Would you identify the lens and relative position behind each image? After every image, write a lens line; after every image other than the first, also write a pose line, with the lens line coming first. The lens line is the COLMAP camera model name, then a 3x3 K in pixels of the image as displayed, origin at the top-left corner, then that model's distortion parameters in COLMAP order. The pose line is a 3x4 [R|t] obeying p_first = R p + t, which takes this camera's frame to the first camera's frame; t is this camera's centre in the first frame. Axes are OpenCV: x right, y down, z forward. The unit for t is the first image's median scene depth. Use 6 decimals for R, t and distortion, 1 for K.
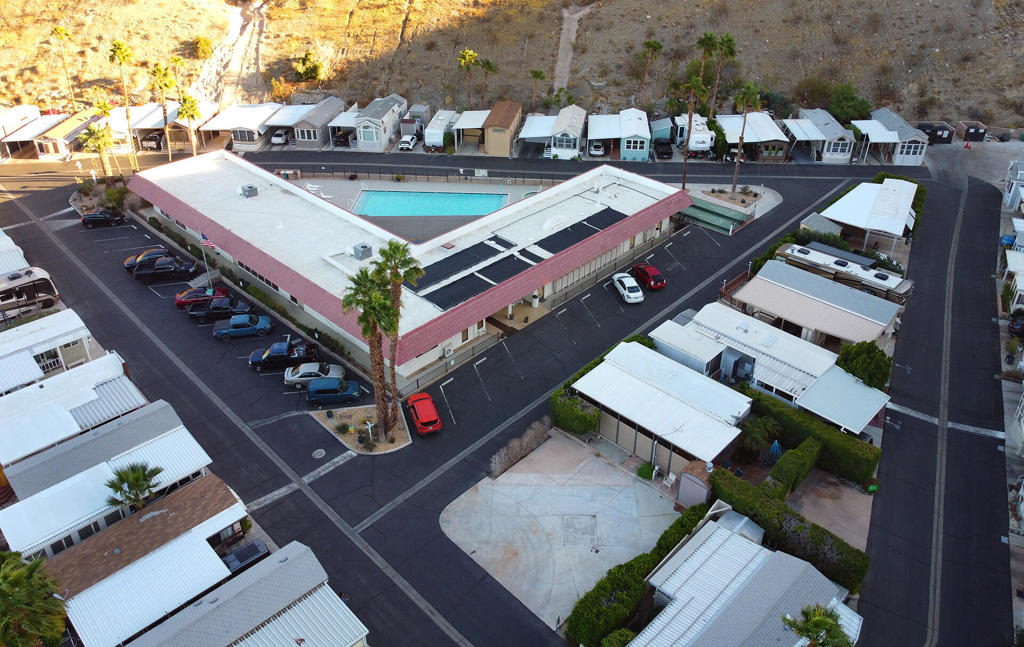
lens RADIAL K [[778.0, 0, 516.9], [0, 778.0, 254.9], [0, 0, 1]] dist [-0.000319, -0.000852]
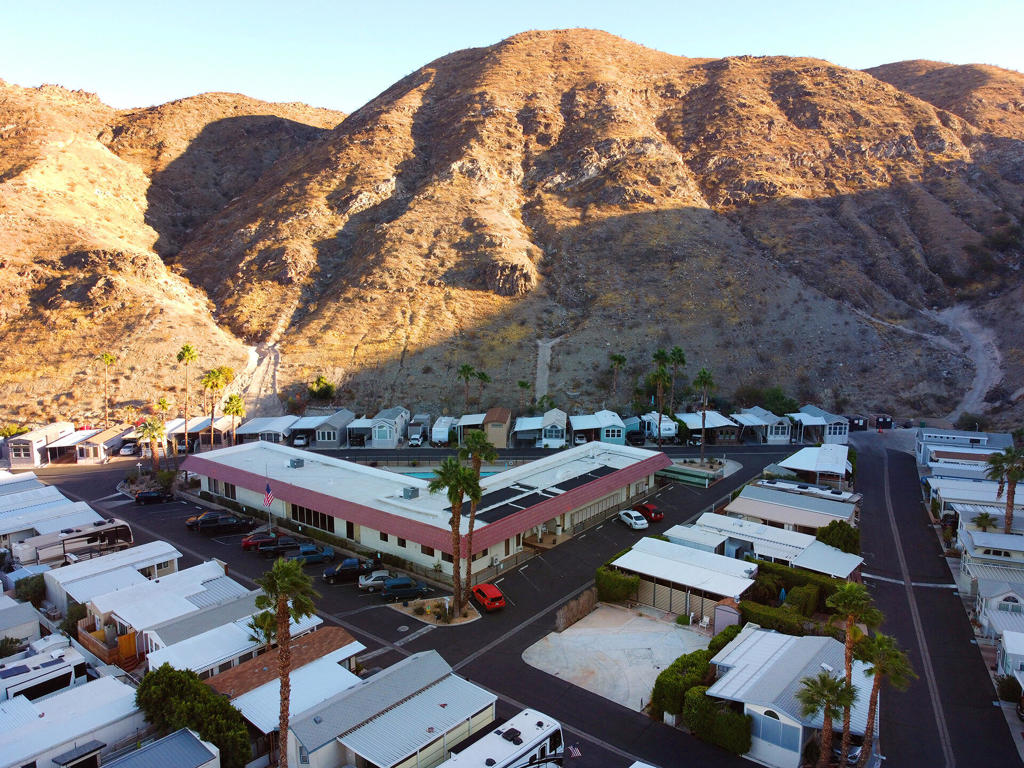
lens RADIAL K [[774.6, 0, 517.5], [0, 774.6, 379.3], [0, 0, 1]] dist [0.000252, -0.001079]
pose [[0.995214, -0.017348, 0.096172, -0.100955], [0.048335, 0.942695, -0.330136, 0.156866], [-0.084934, 0.333204, 0.939021, -0.117630]]
